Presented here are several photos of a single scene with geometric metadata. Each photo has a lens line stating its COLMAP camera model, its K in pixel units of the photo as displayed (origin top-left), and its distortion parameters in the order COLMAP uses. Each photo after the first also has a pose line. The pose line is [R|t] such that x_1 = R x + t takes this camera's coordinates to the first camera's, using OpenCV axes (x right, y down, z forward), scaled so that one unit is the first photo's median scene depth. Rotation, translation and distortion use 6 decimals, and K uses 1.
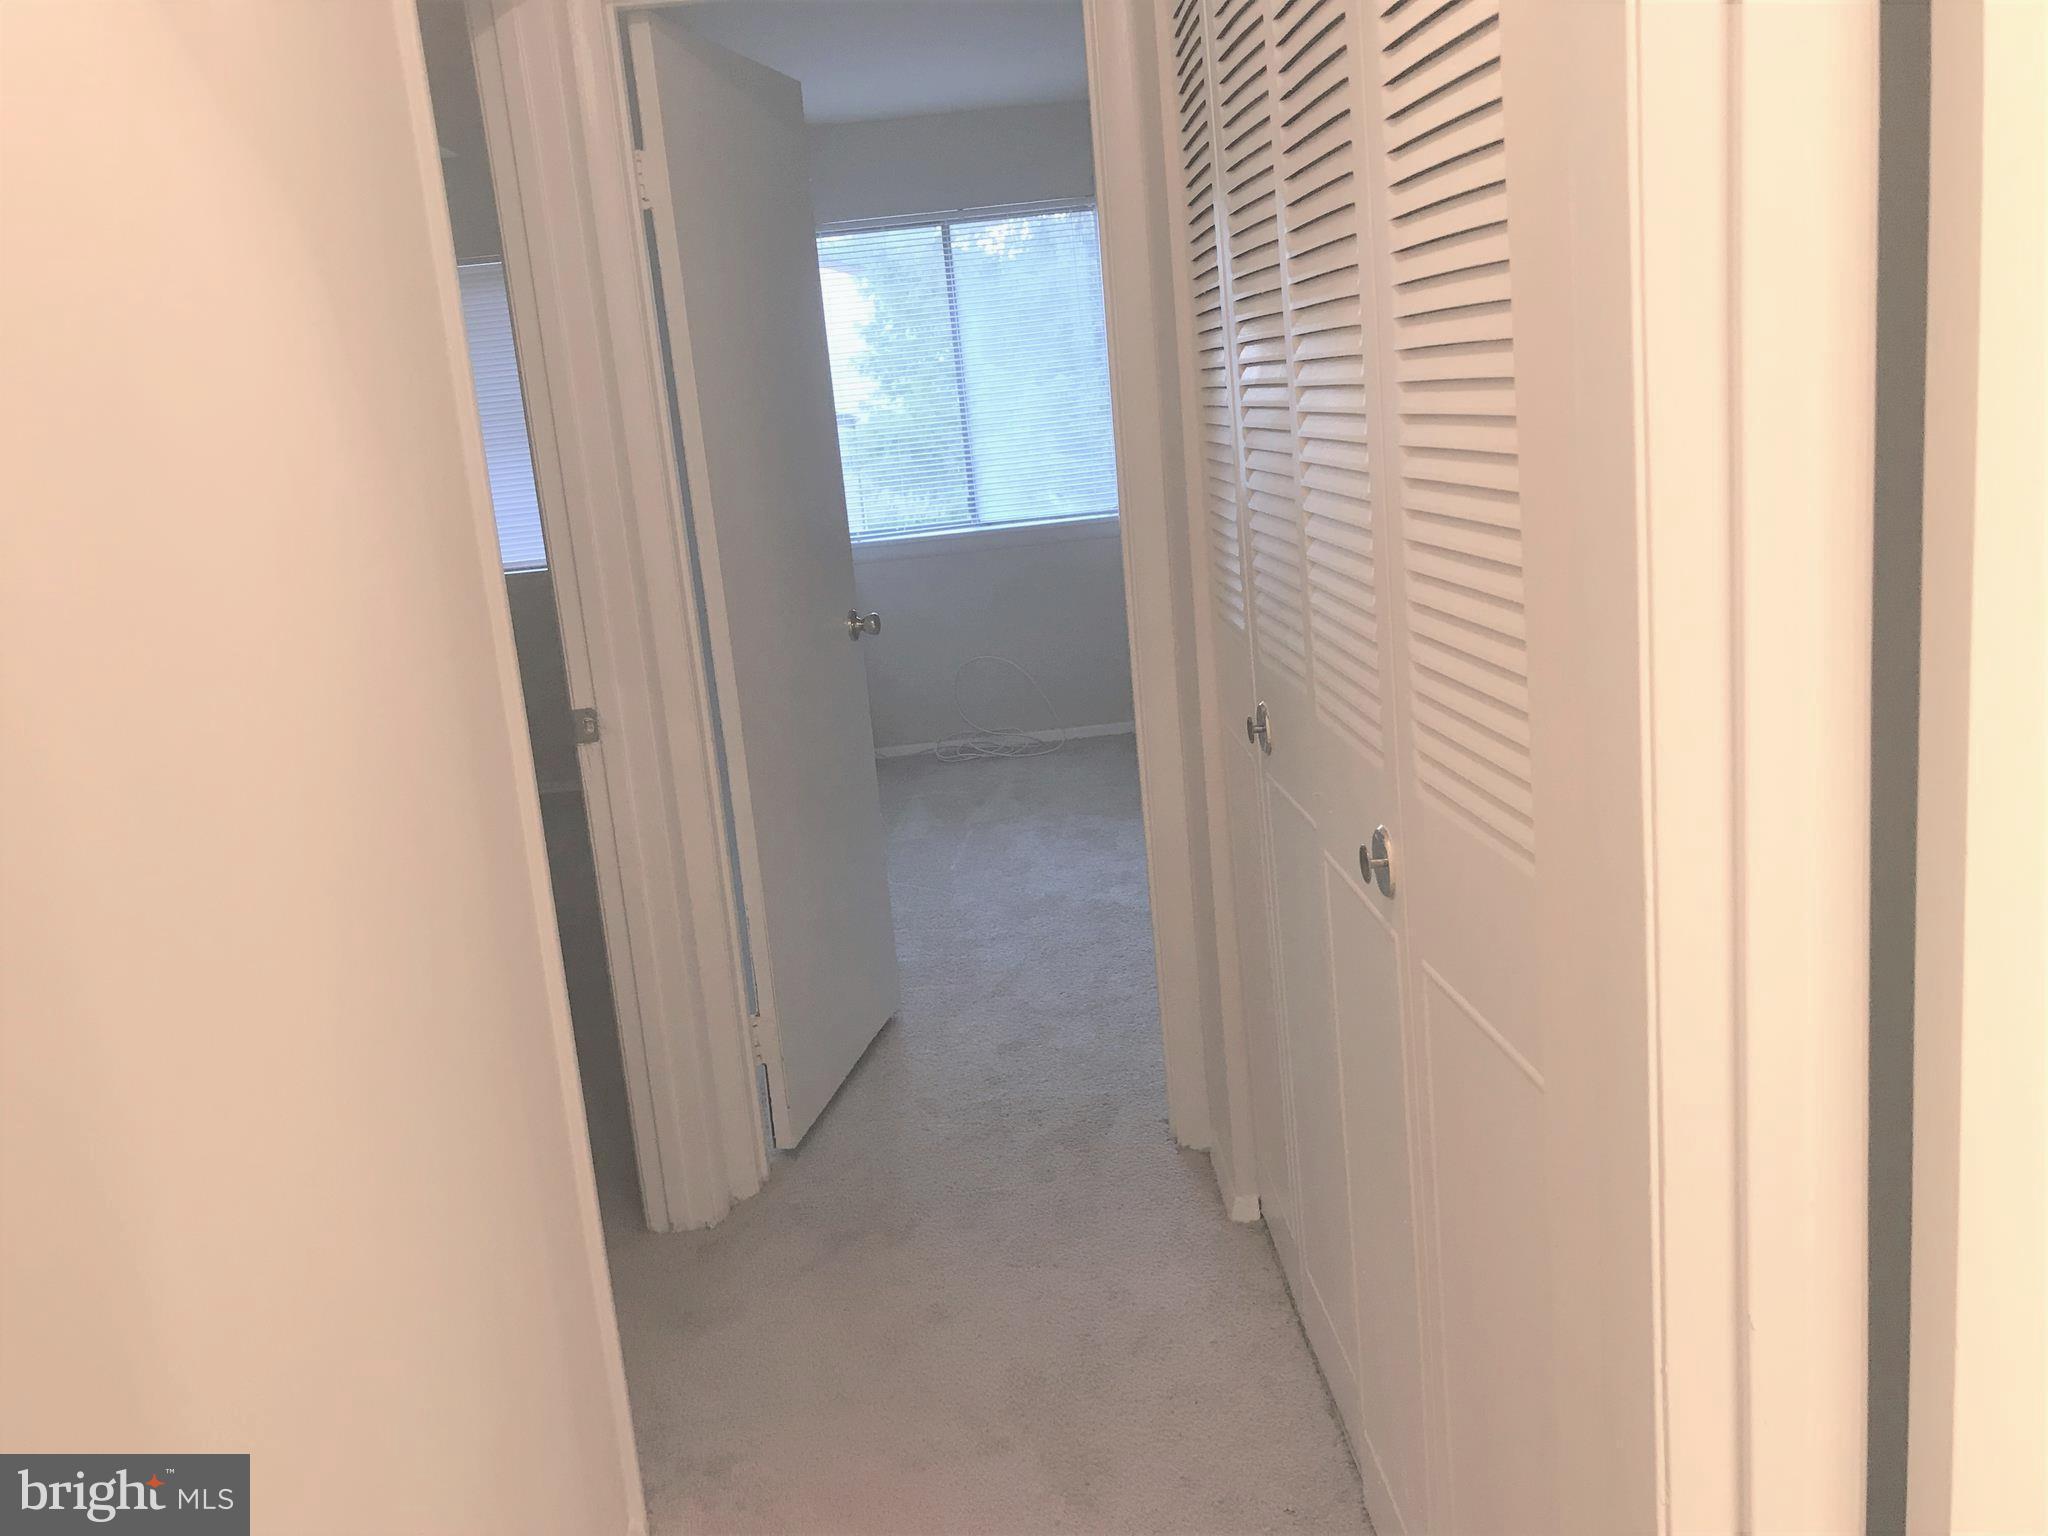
lens RADIAL K [[1673.7, 0, 993.7], [0, 1673.7, 757.7], [0, 0, 1]] dist [0.031891, -0.002639]
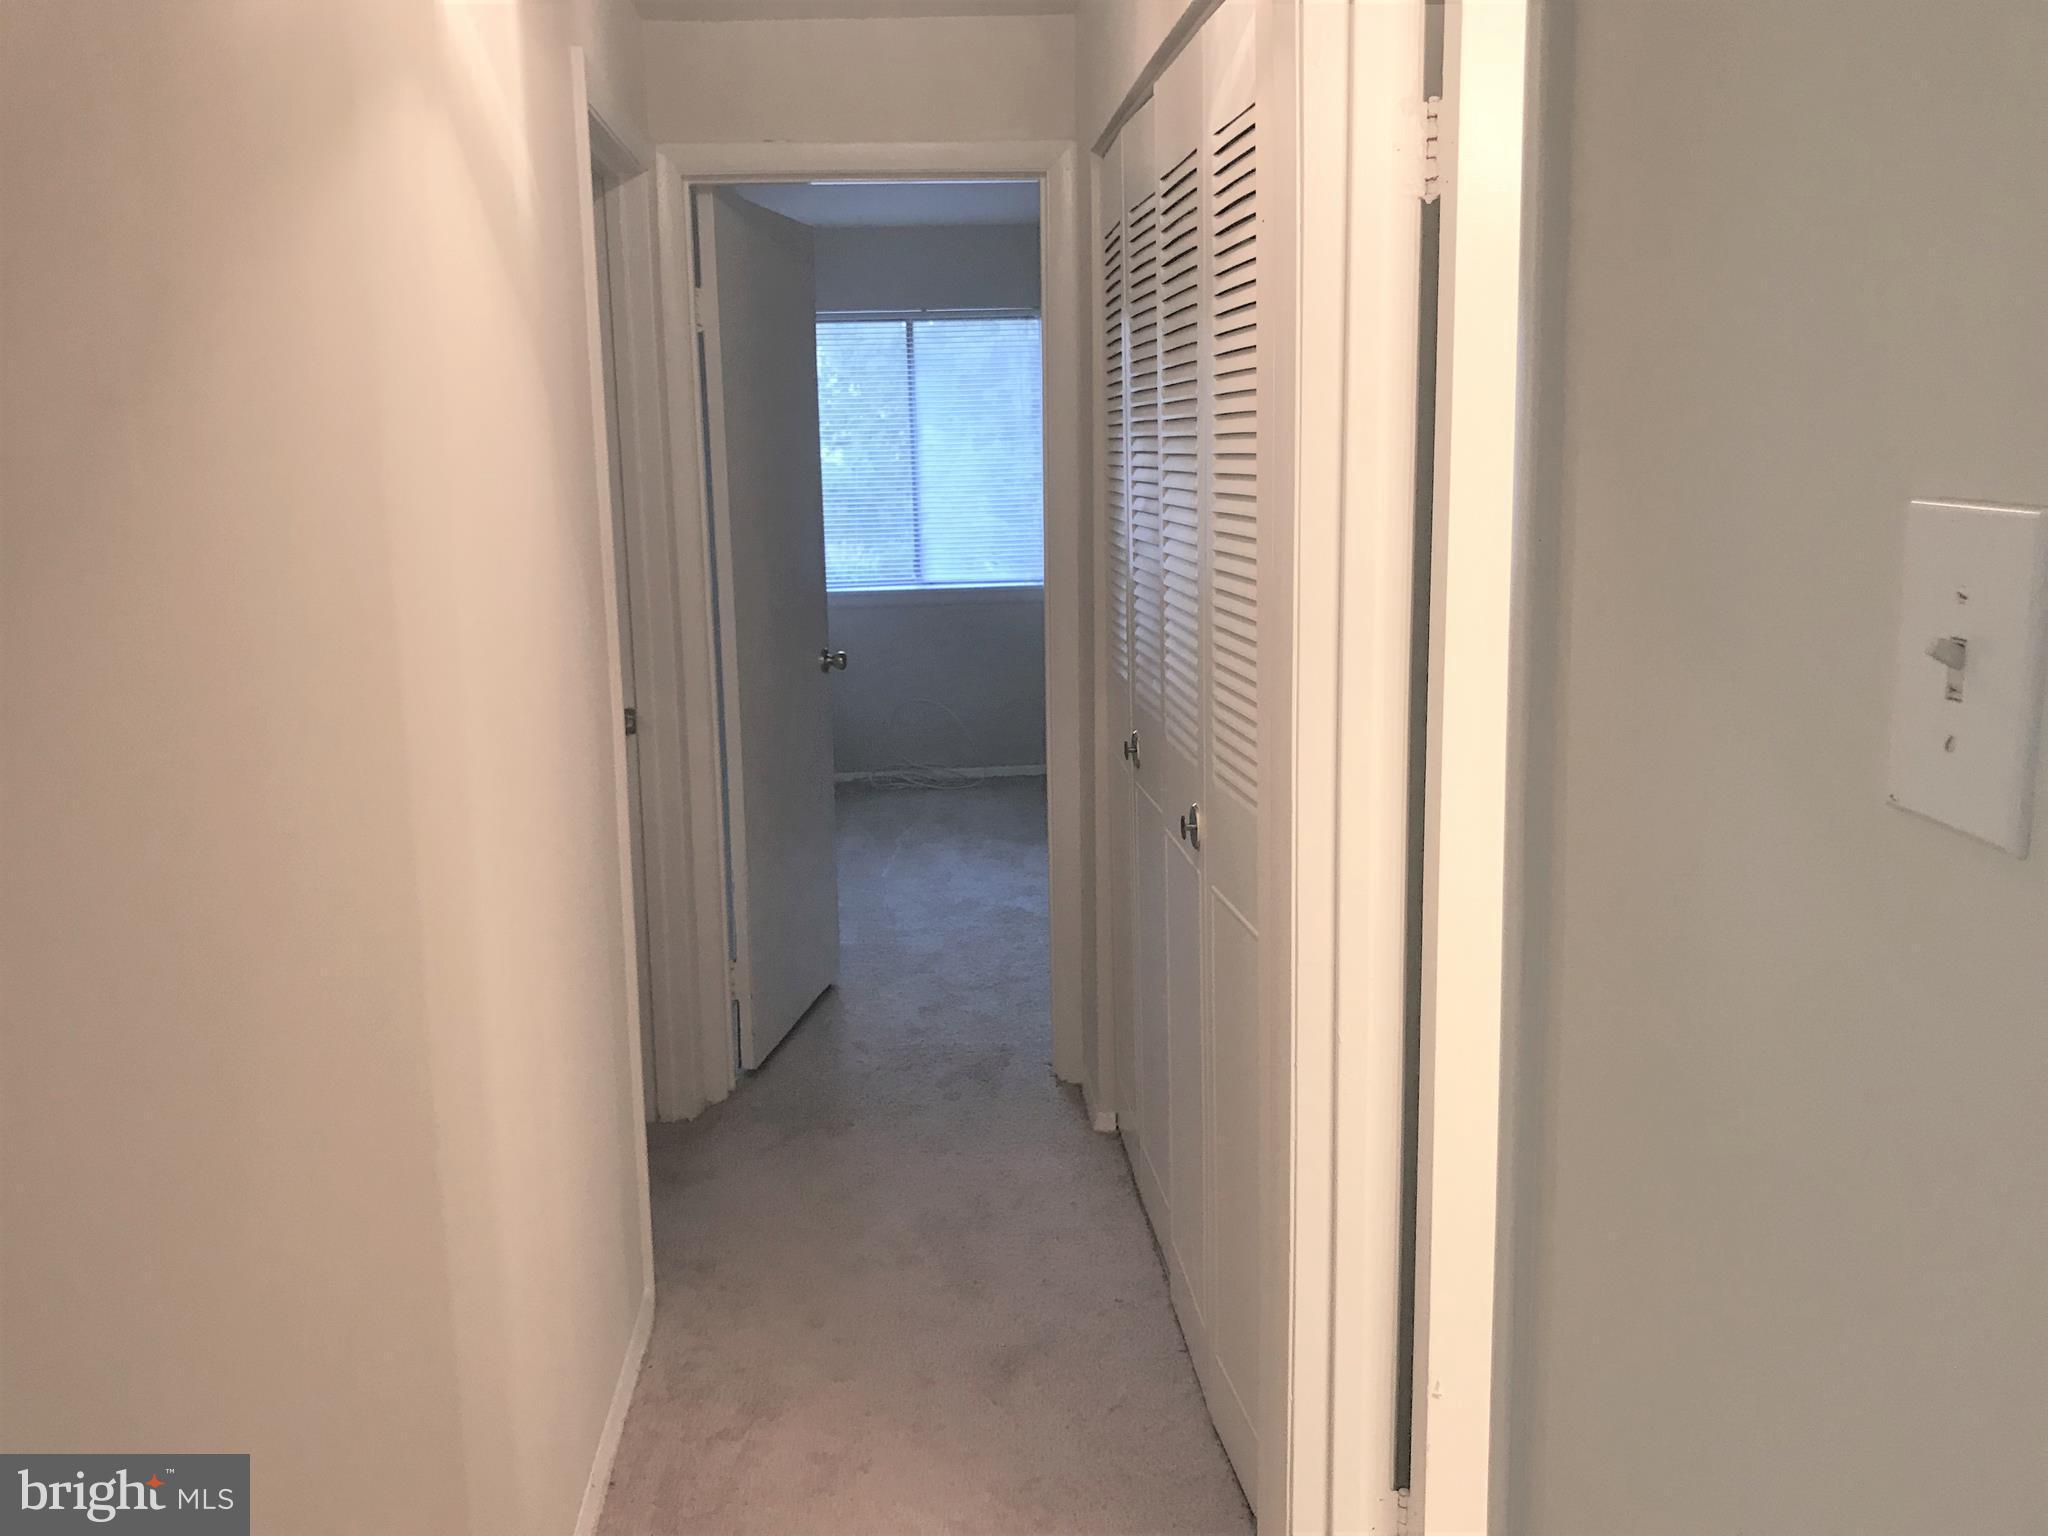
lens RADIAL K [[1673.0, 0, 1024.0], [0, 1673.0, 768.0], [0, 0, 1]] dist [0.036597, -0.000373]
pose [[0.995443, 0.065646, 0.069164, -0.019939], [-0.063690, 0.997515, -0.030121, 0.031992], [-0.070970, 0.025579, 0.997150, -0.275968]]
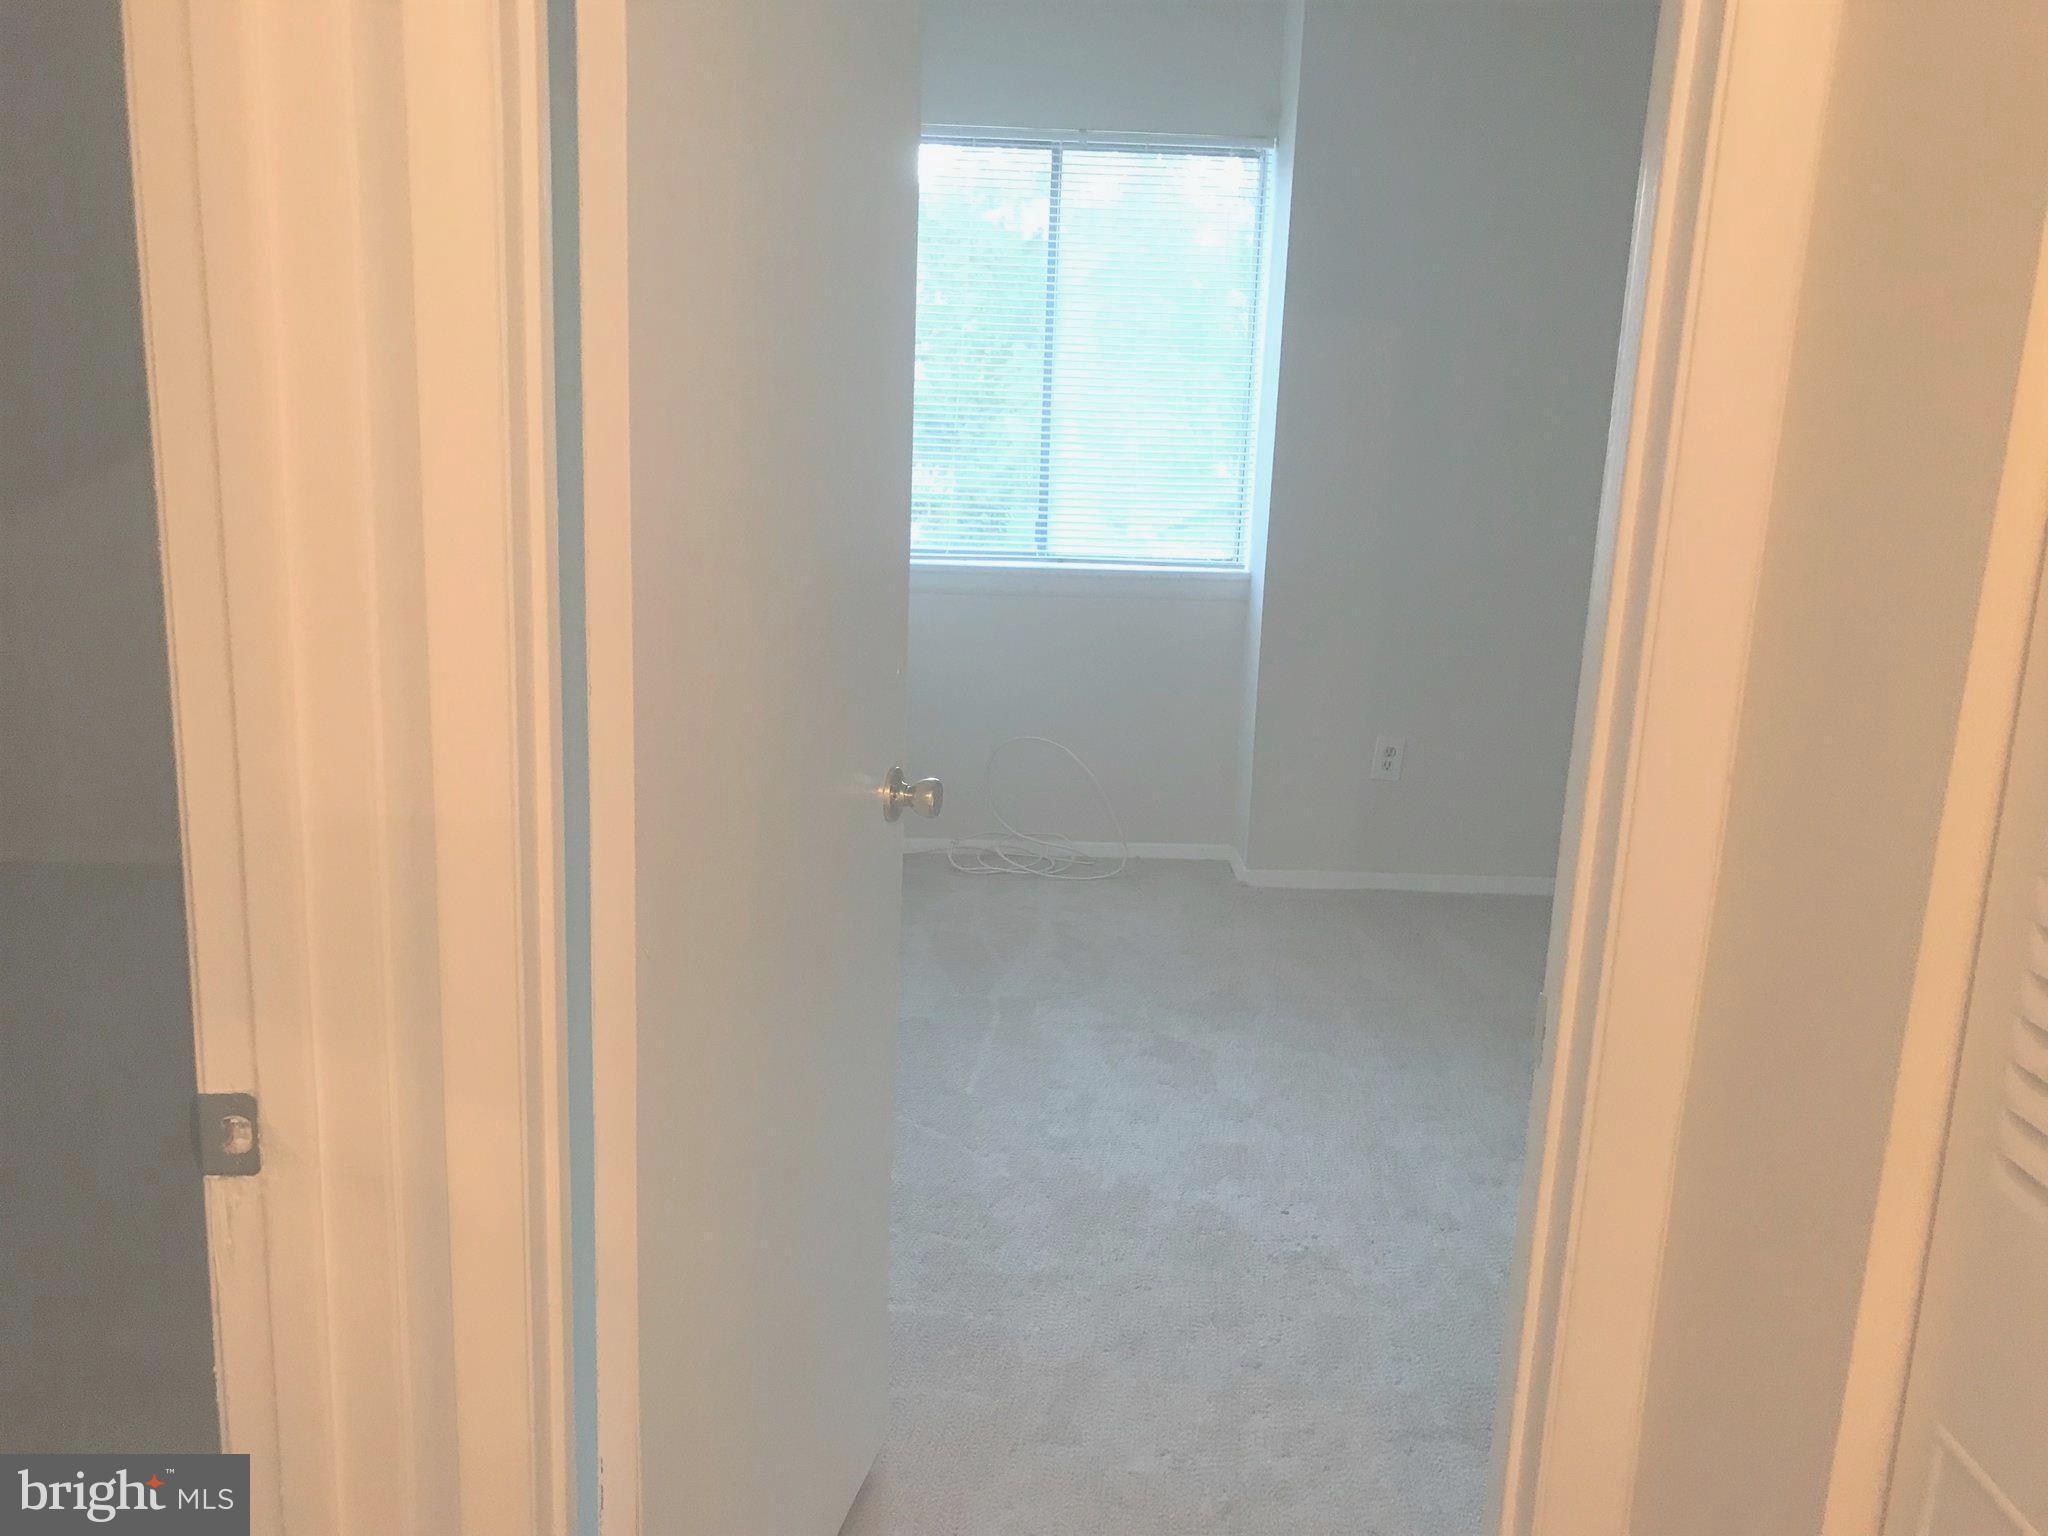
lens RADIAL K [[1673.7, 0, 993.7], [0, 1673.7, 757.7], [0, 0, 1]] dist [0.031891, -0.002639]
pose [[0.991314, 0.129769, 0.021382, -0.073366], [-0.130031, 0.991445, 0.011324, -0.115334], [-0.019730, -0.014006, 0.999707, 0.517698]]
